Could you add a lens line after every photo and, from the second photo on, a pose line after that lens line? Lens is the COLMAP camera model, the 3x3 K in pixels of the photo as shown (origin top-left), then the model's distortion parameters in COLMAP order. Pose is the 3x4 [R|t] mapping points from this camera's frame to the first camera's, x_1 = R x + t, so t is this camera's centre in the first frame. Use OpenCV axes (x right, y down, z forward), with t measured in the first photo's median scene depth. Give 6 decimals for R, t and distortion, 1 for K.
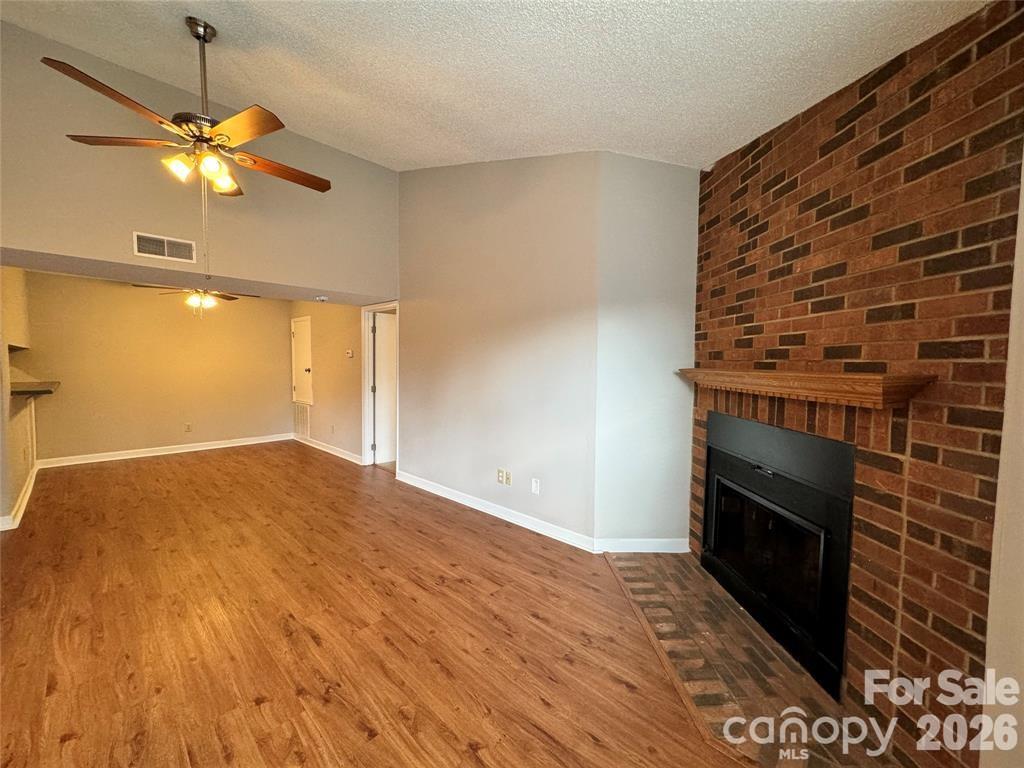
lens RADIAL K [[411.6, 0, 512.0], [0, 411.6, 384.0], [0, 0, 1]] dist [-0.000429, 0.000097]
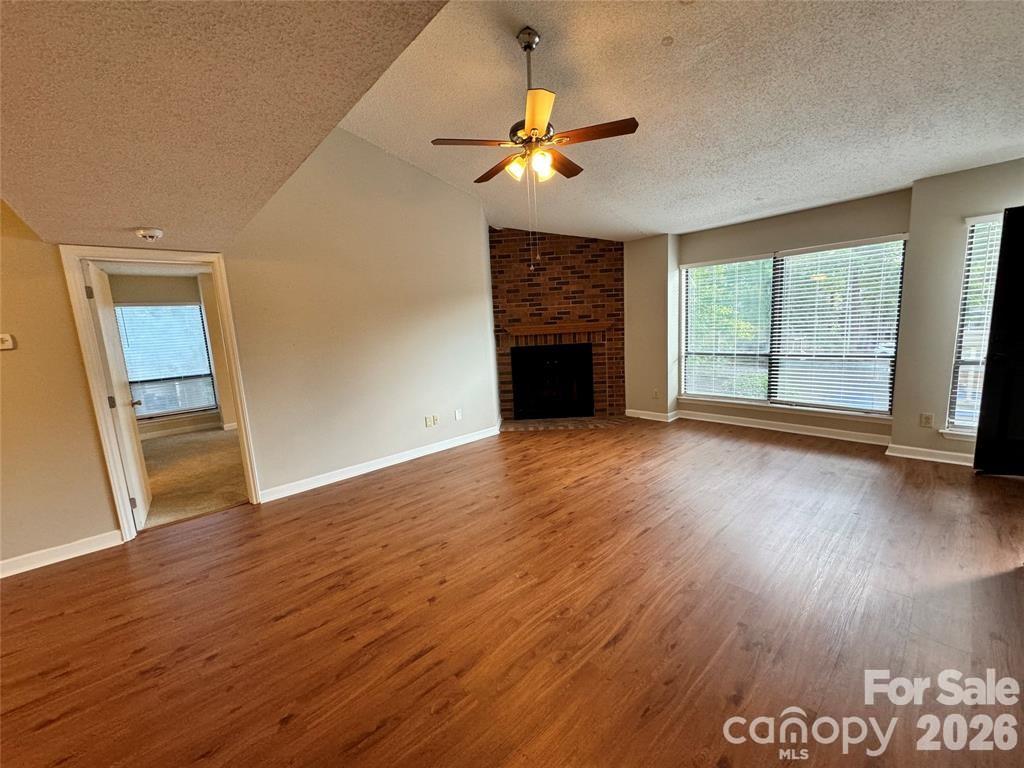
lens RADIAL K [[411.6, 0, 512.0], [0, 411.6, 384.0], [0, 0, 1]] dist [-0.000429, 0.000097]
pose [[0.075818, -0.169379, 0.982630, -2.509744], [0.109640, 0.980907, 0.160623, -0.134062], [-0.991076, 0.095558, 0.092941, 1.243190]]
